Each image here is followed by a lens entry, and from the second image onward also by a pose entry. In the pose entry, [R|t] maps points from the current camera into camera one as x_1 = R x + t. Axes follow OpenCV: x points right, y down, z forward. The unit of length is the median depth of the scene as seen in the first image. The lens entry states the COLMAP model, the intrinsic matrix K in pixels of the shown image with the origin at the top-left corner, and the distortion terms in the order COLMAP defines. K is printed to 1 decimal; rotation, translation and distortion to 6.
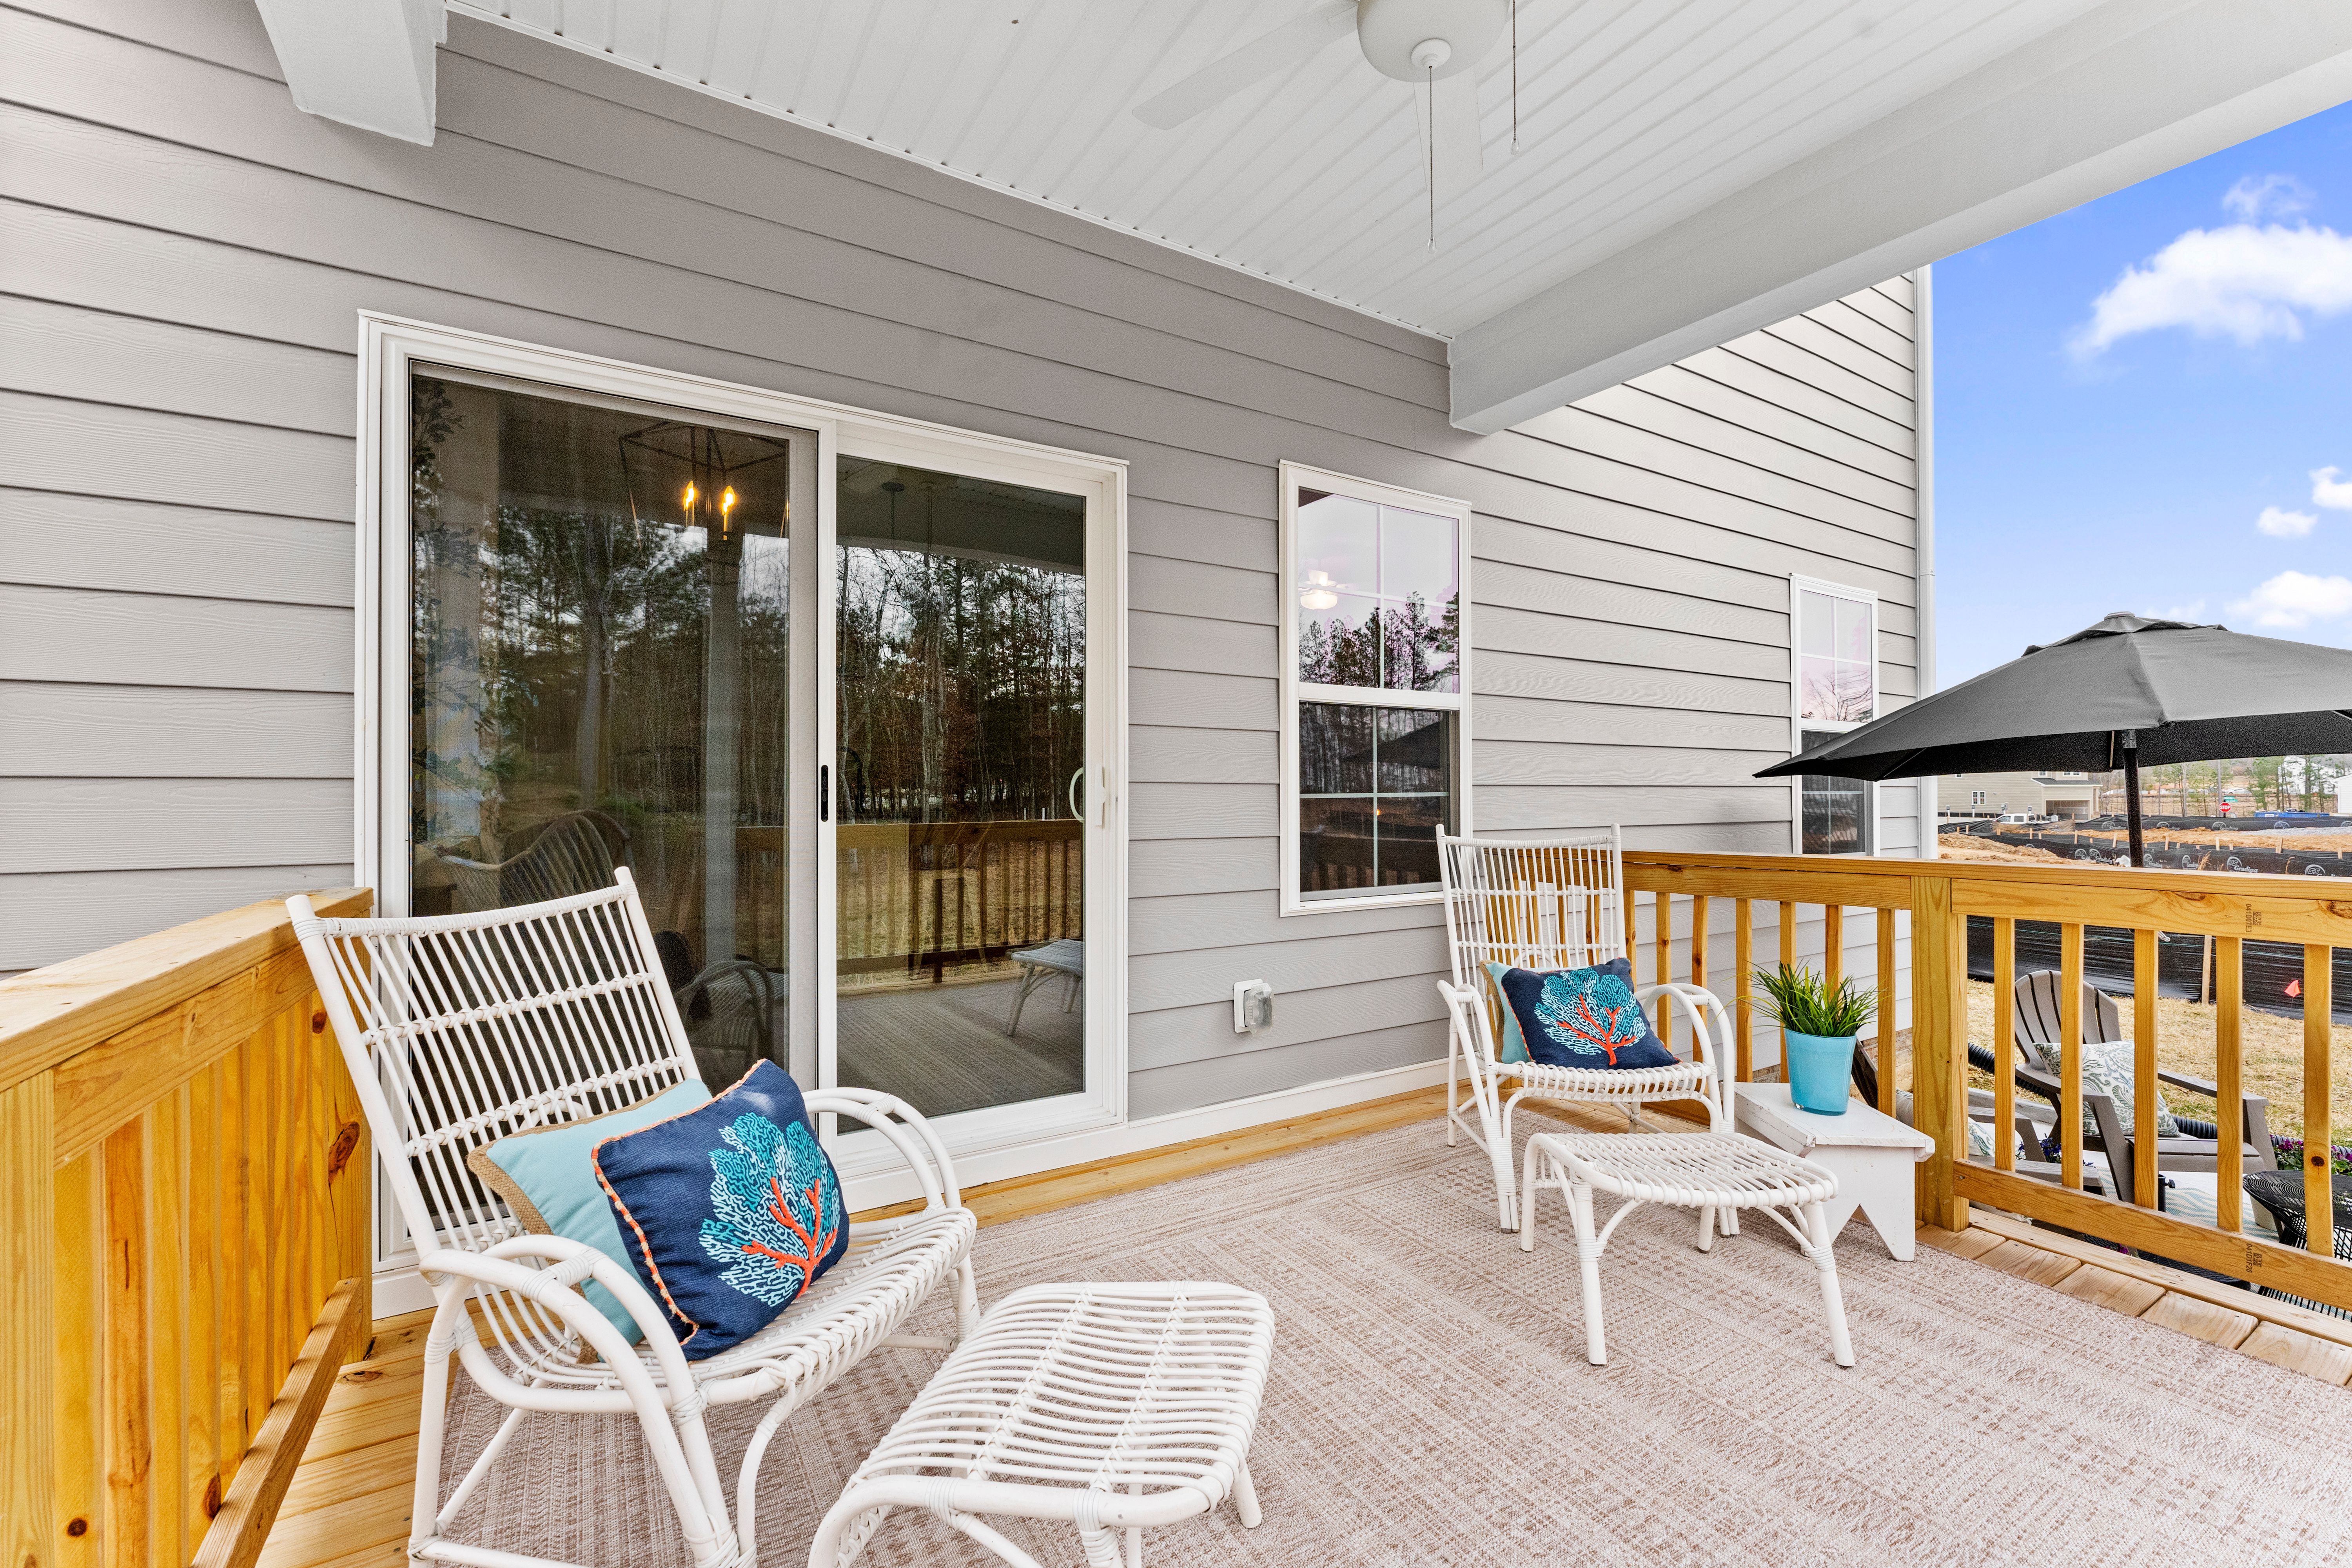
lens RADIAL K [[961.2, 0, 1178.7], [0, 961.2, 791.1], [0, 0, 1]] dist [-0.000772, -0.000134]
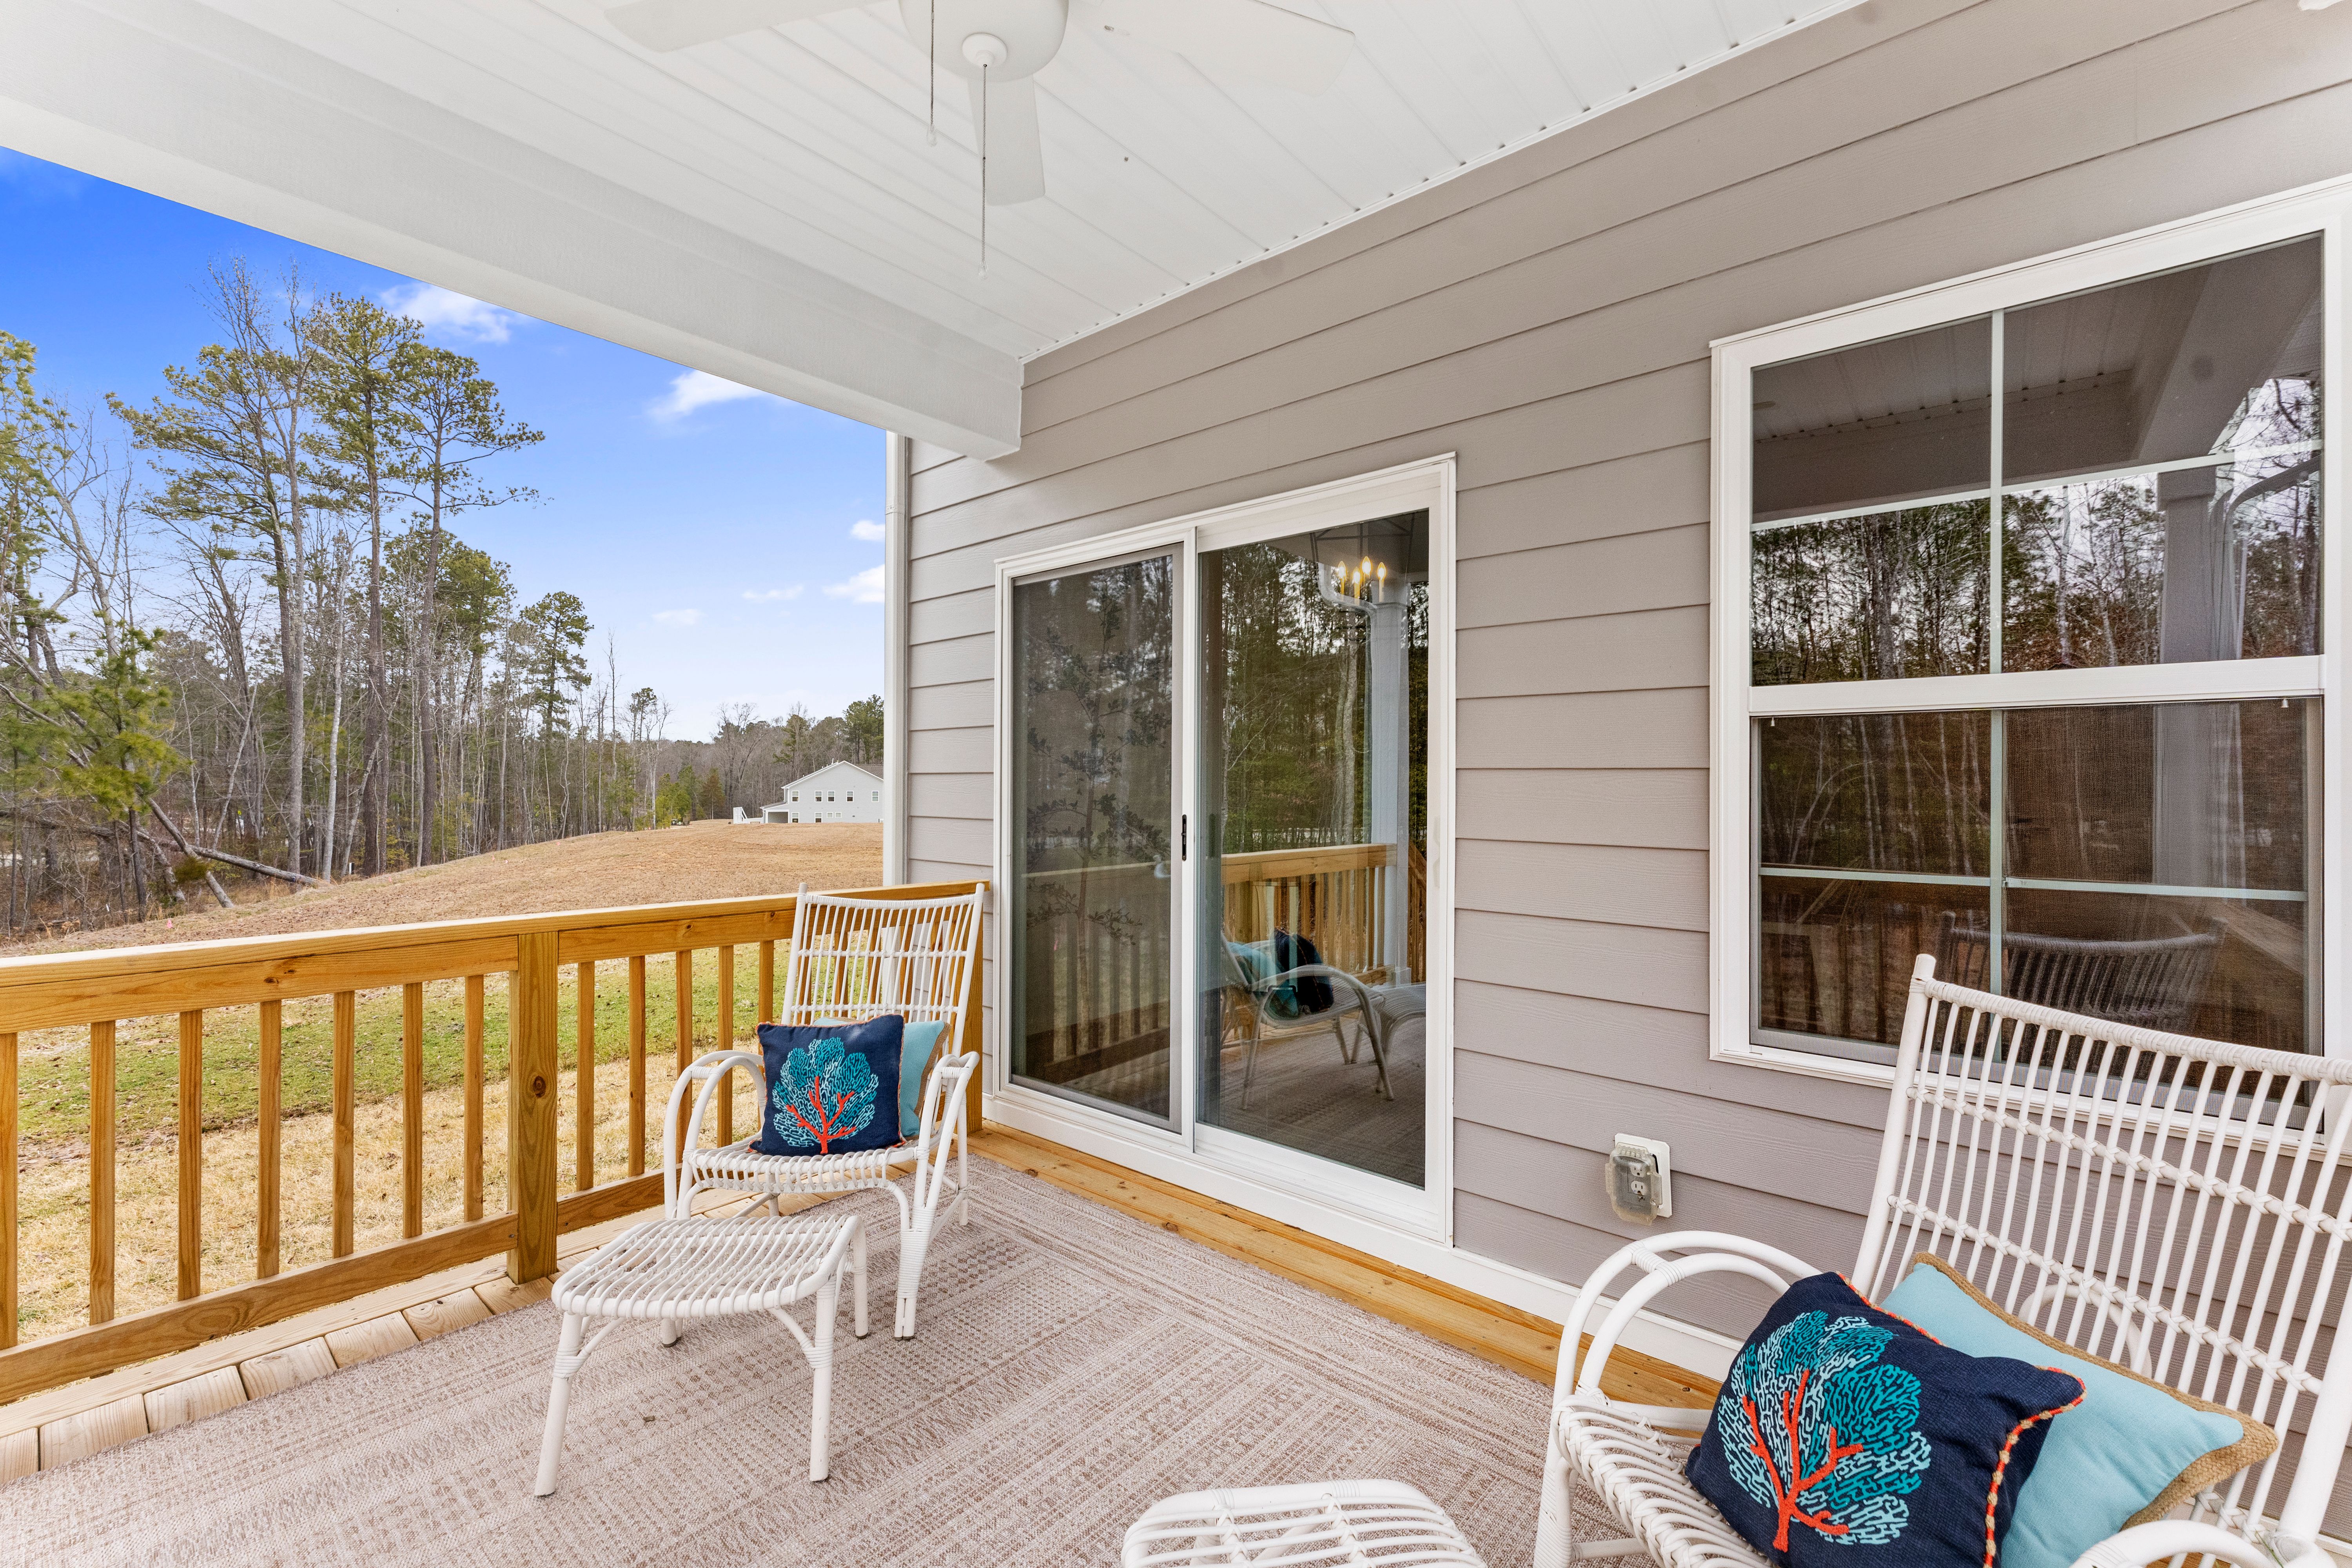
lens RADIAL K [[961.2, 0, 1186.7], [0, 961.2, 788.4], [0, 0, 1]] dist [-0.000772, -0.000134]
pose [[0.328185, 0.003709, -0.944606, 0.656893], [-0.004447, 0.999987, 0.002381, -0.052925], [0.944603, 0.003419, 0.328197, 0.507740]]
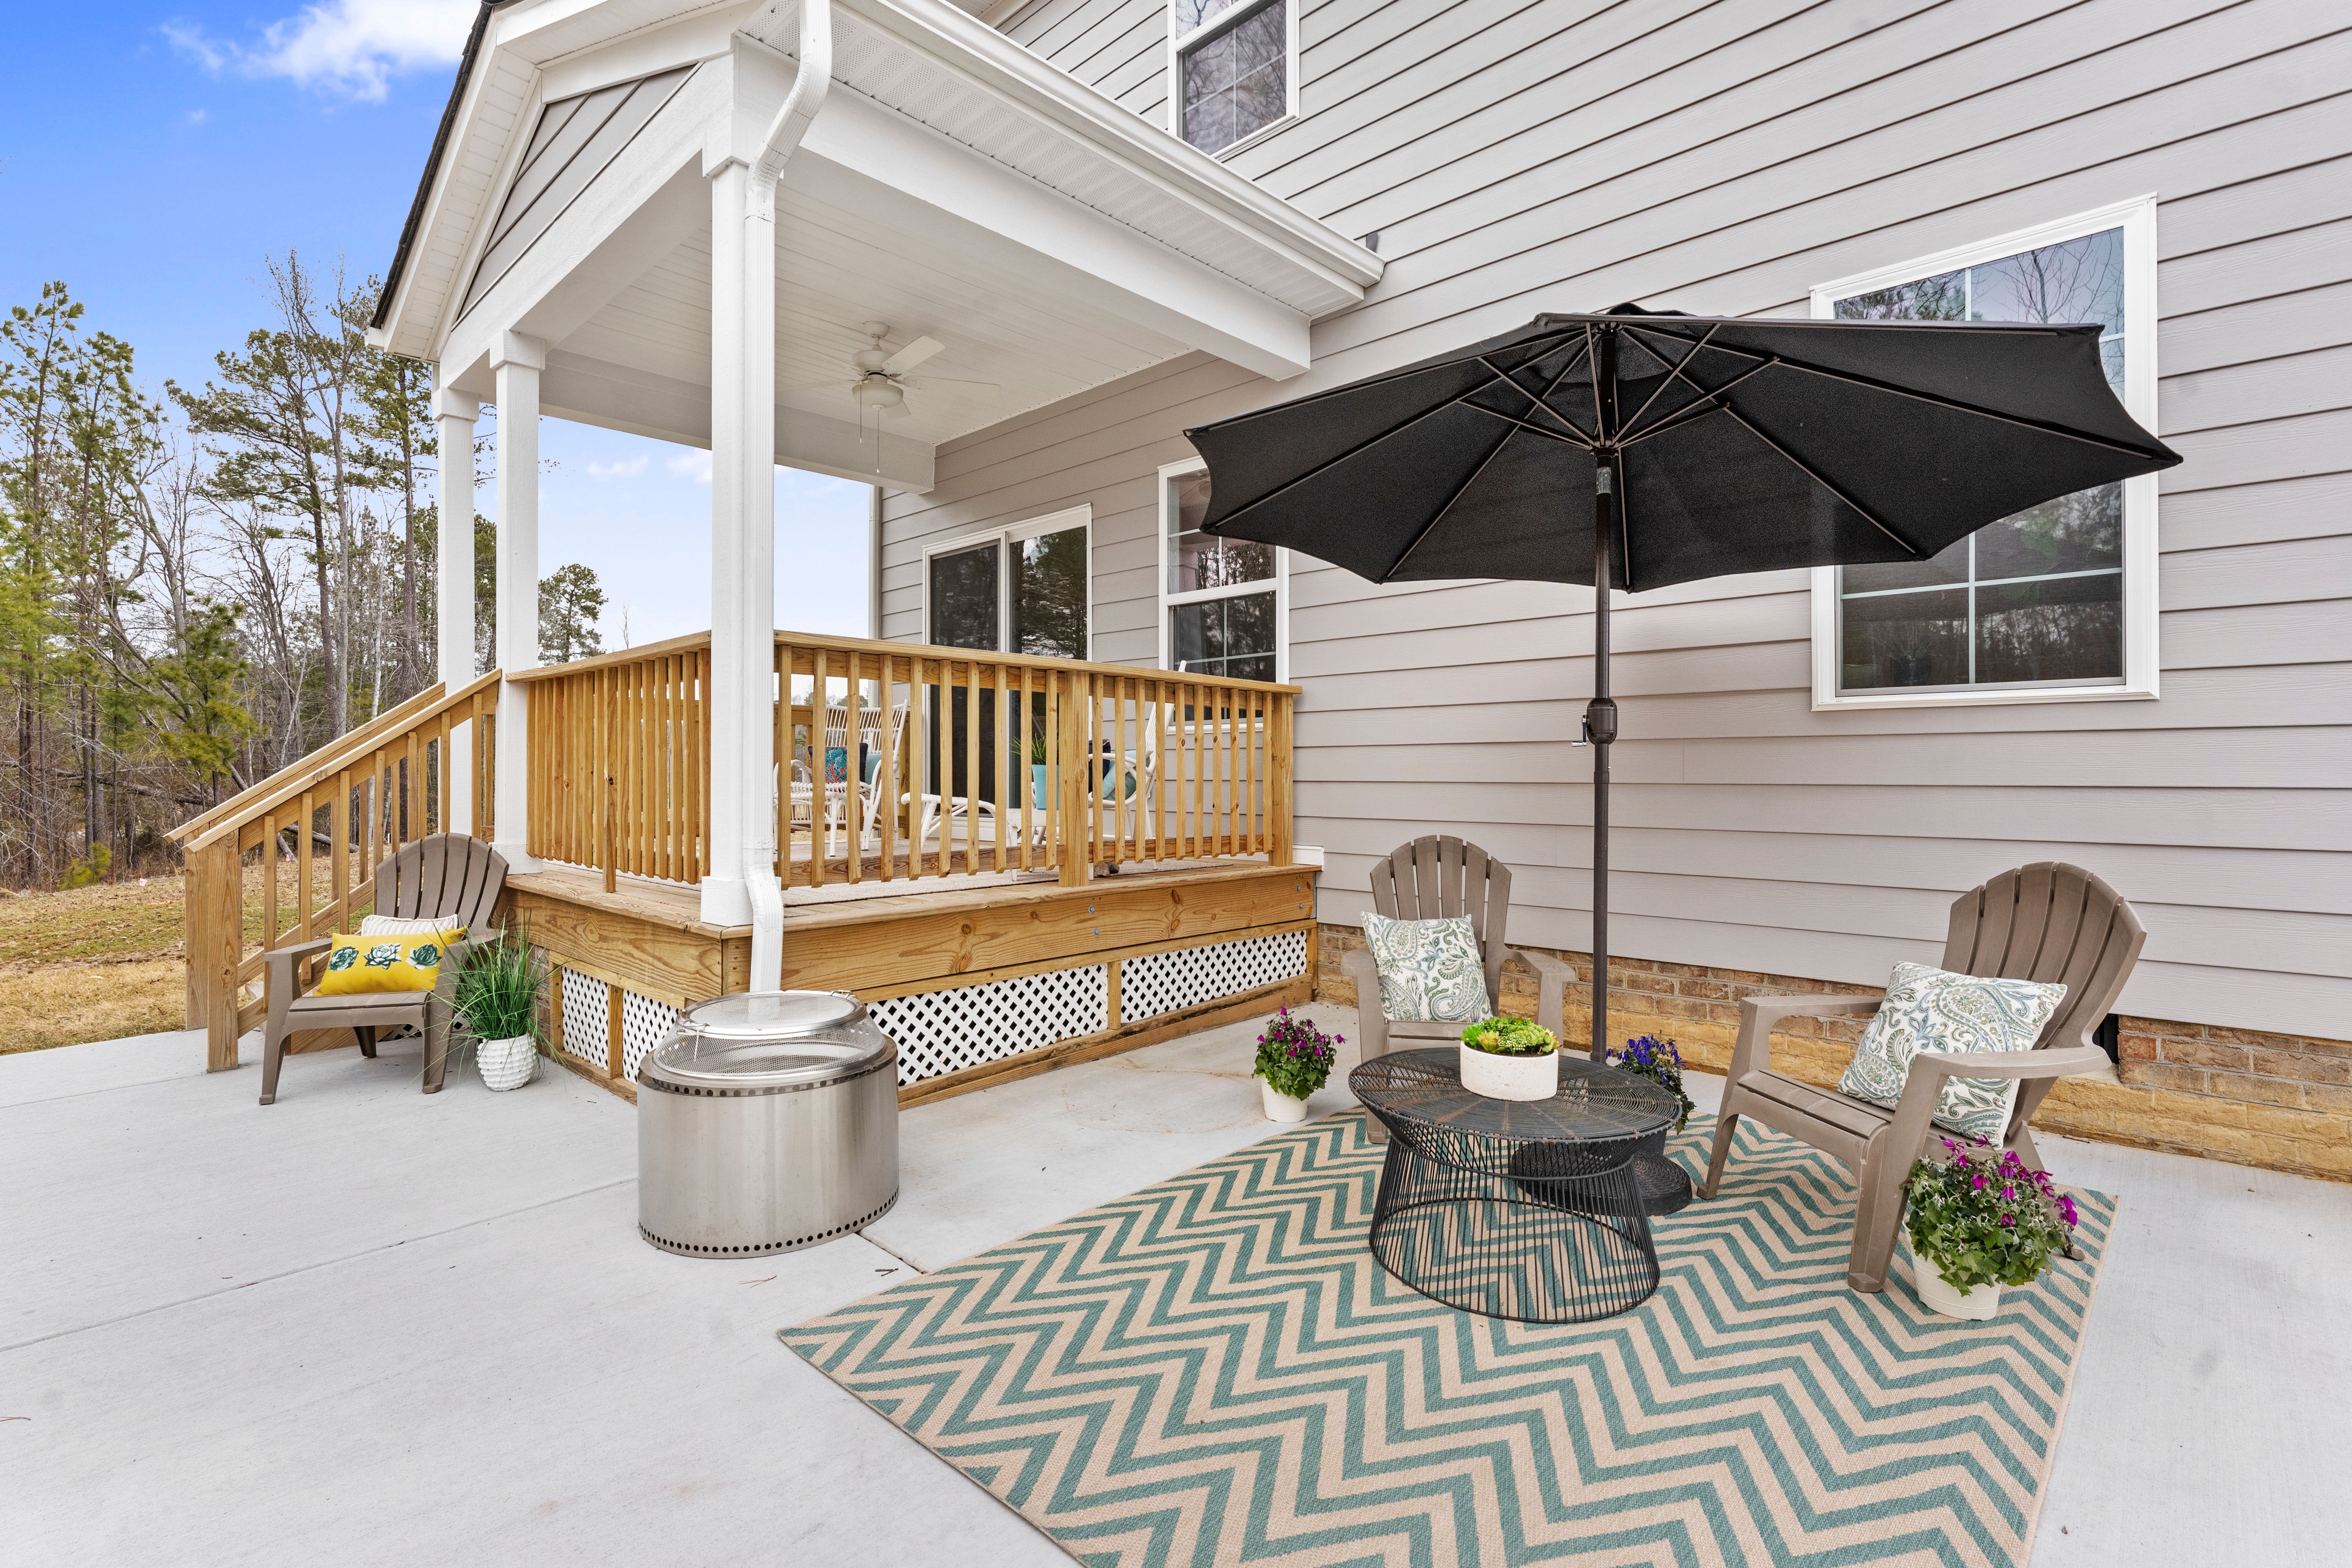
lens RADIAL K [[1086.8, 0, 1169.5], [0, 1086.8, 771.1], [0, 0, 1]] dist [-0.001051, -0.000078]
pose [[0.261536, -0.000486, -0.965194, 2.181220], [-0.000712, 1.000000, -0.000696, 0.220708], [0.965193, 0.000869, 0.261536, 0.560542]]
